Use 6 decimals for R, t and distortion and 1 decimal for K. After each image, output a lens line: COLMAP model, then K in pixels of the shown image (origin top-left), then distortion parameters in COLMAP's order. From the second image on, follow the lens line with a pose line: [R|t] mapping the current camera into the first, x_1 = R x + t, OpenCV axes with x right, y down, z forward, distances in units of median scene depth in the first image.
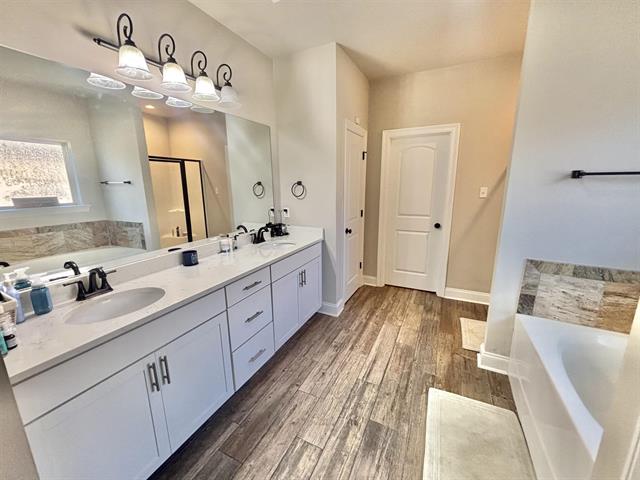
lens RADIAL K [[257.7, 0, 320.2], [0, 257.7, 239.4], [0, 0, 1]] dist [-0.000822, 0.001619]
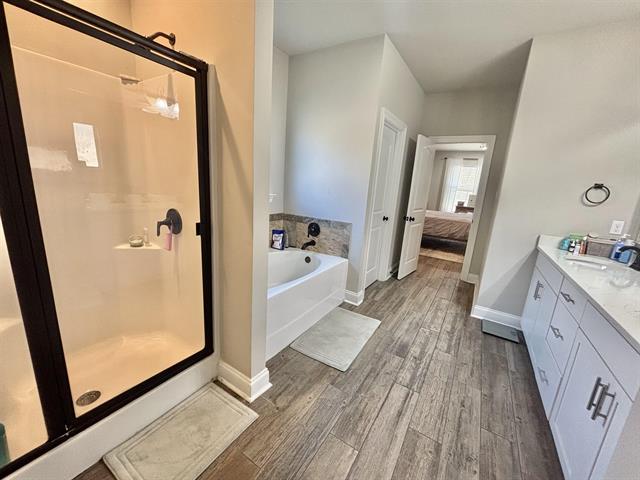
lens RADIAL K [[257.7, 0, 319.9], [0, 257.7, 239.4], [0, 0, 1]] dist [-0.000822, 0.001619]
pose [[-0.992550, -0.079137, 0.092638, 0.453503], [-0.033514, 0.908345, 0.416876, -0.302874], [-0.117137, 0.410665, -0.904230, 1.656703]]
